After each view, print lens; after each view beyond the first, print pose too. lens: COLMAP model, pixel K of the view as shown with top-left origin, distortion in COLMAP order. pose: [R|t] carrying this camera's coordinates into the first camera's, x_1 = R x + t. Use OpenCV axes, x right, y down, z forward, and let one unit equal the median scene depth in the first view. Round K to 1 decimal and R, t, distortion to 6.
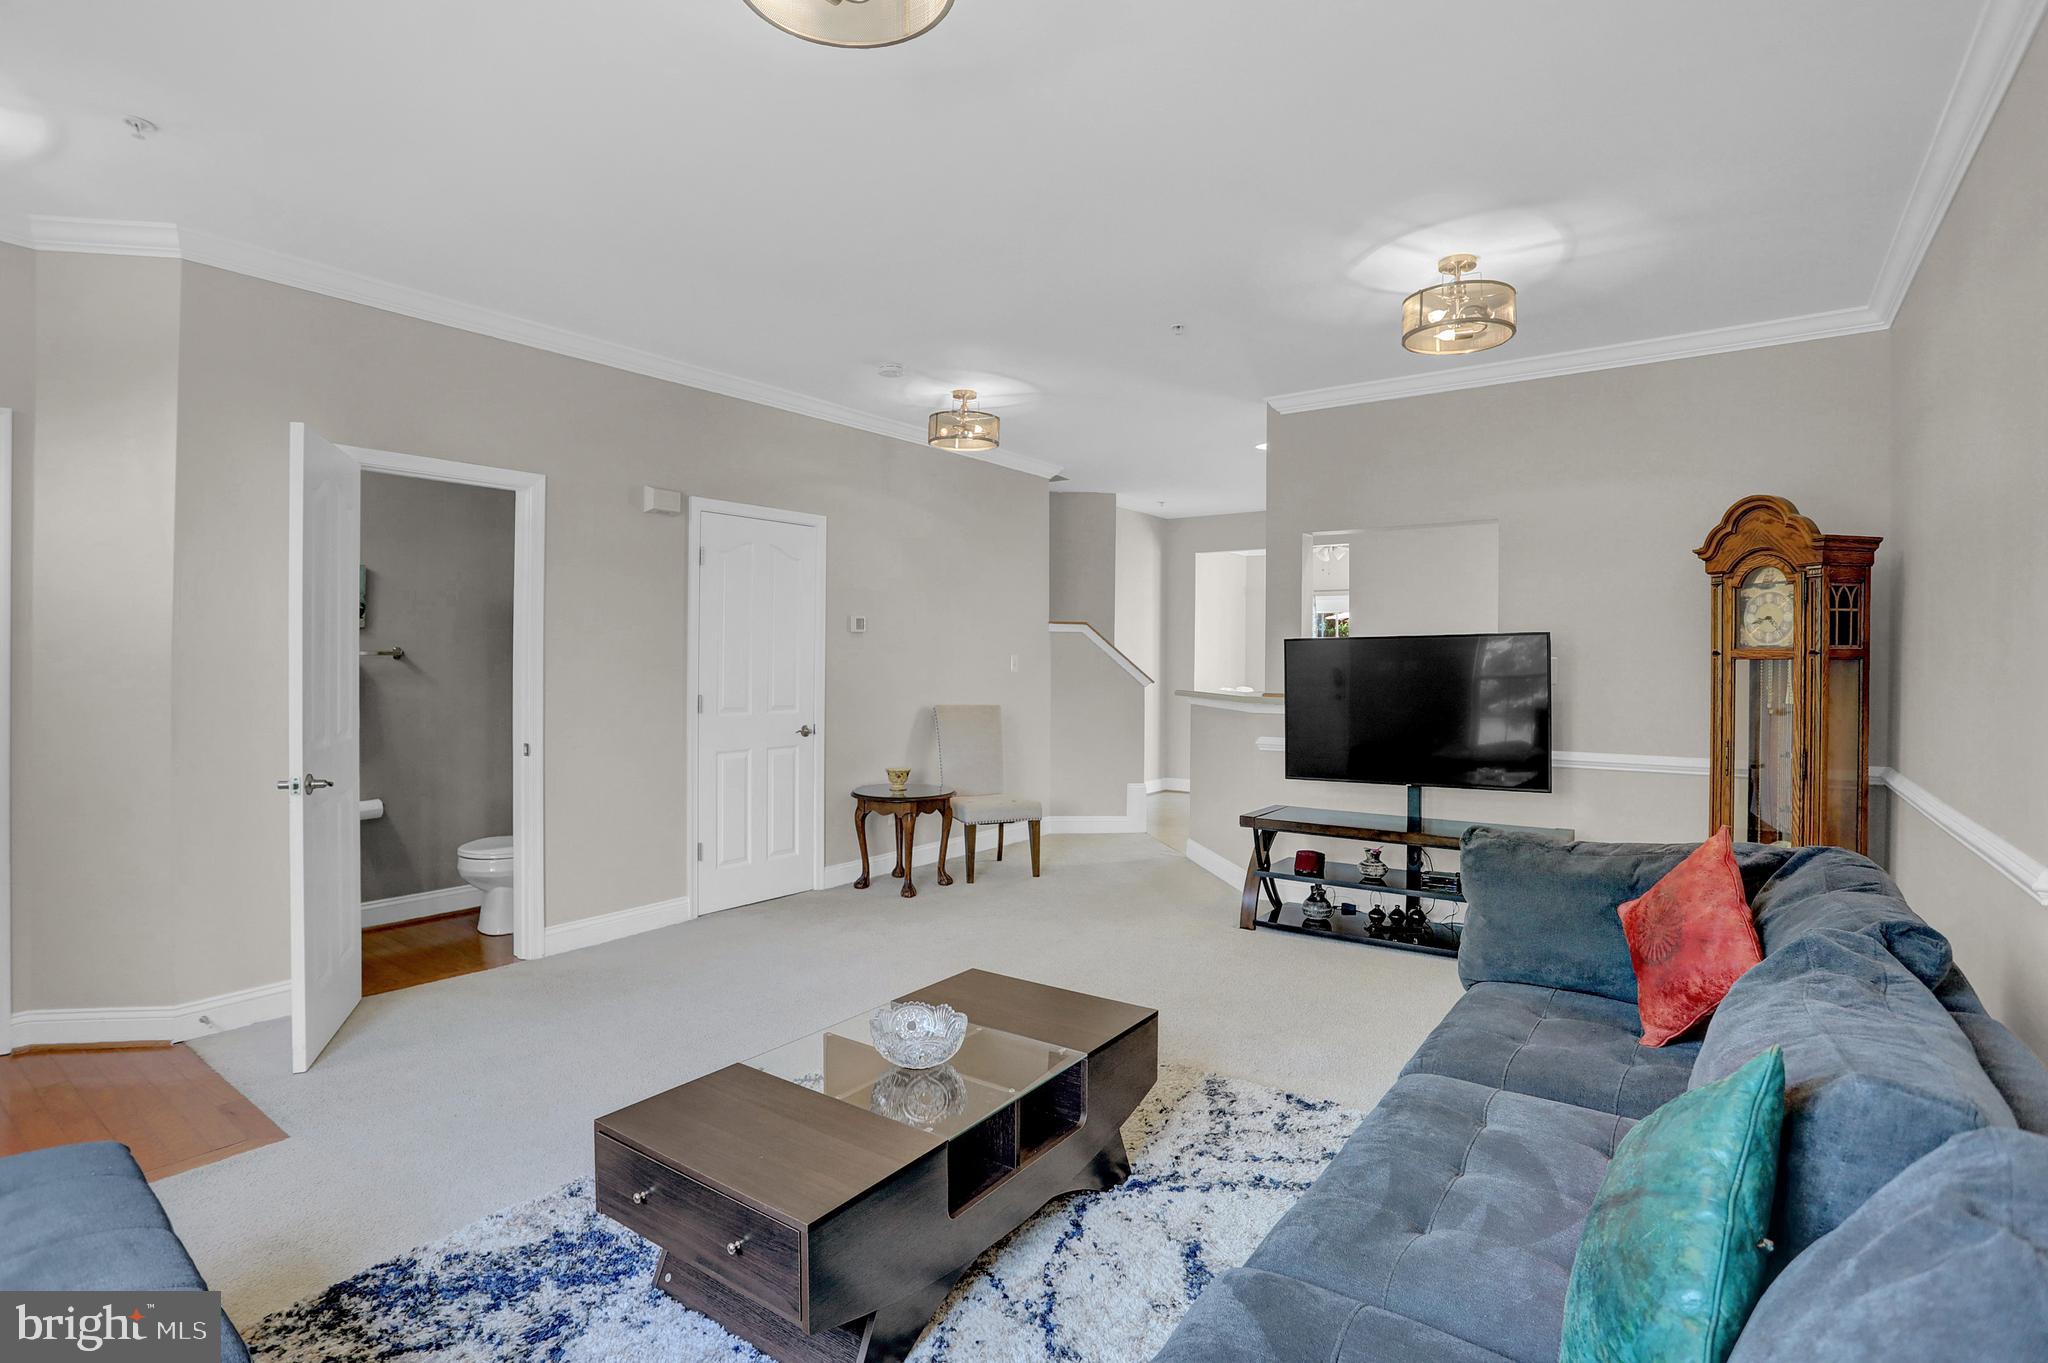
lens RADIAL K [[988.9, 0, 1028.4], [0, 988.9, 650.9], [0, 0, 1]] dist [-0.042962, 0.009850]
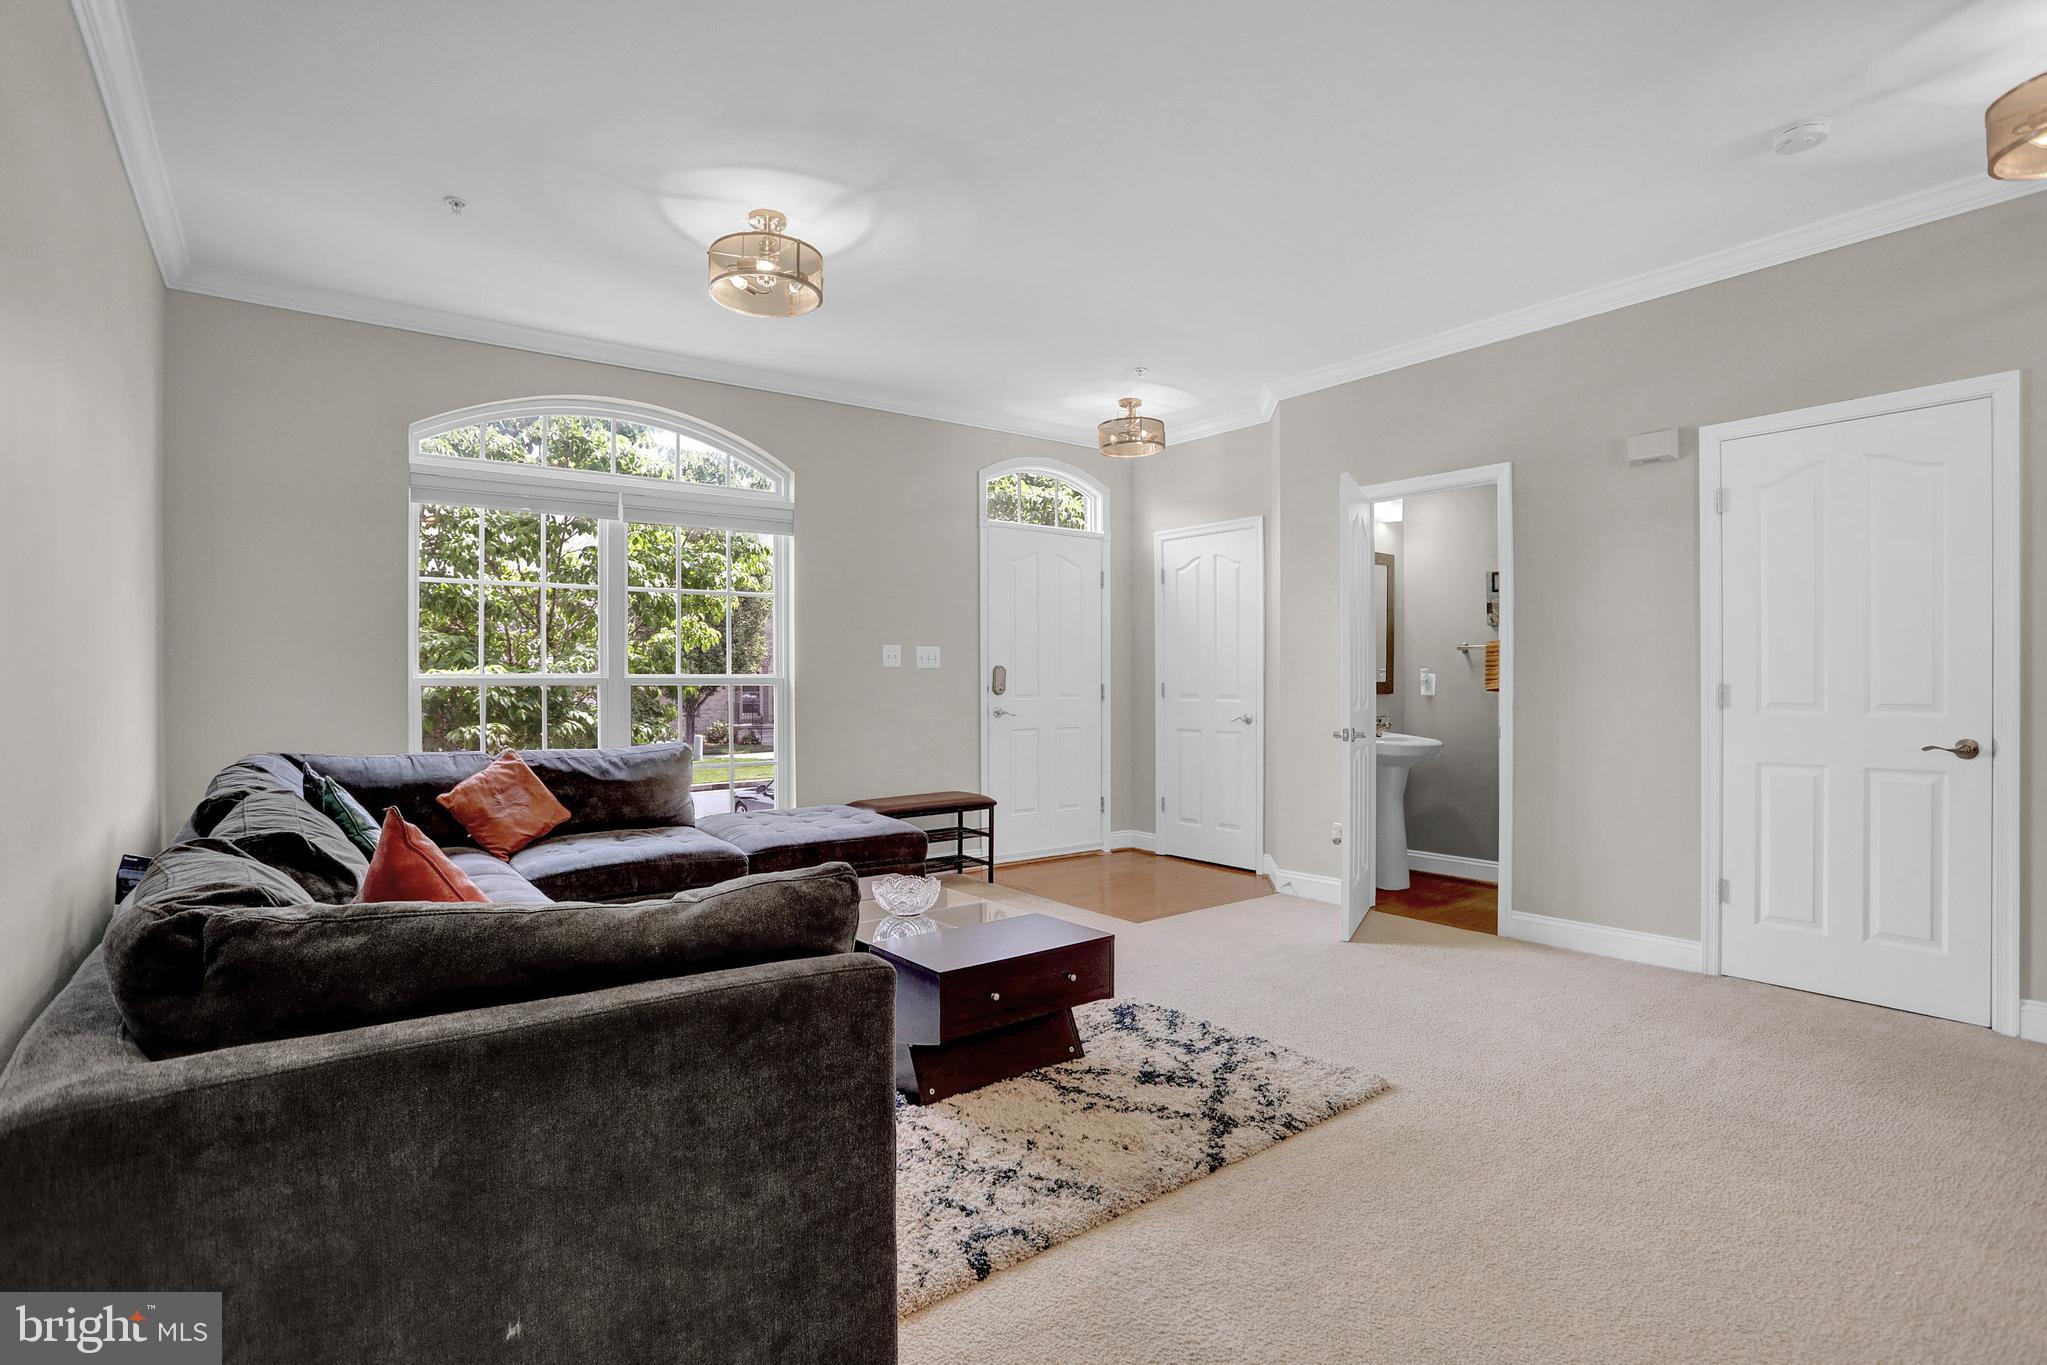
lens RADIAL K [[988.4, 0, 1032.2], [0, 988.4, 680.7], [0, 0, 1]] dist [-0.042962, 0.009850]
pose [[-0.276339, -0.007665, -0.961030, 0.573898], [0.013213, 0.999843, -0.011774, 0.047730], [0.960969, -0.015952, -0.276194, 0.747191]]
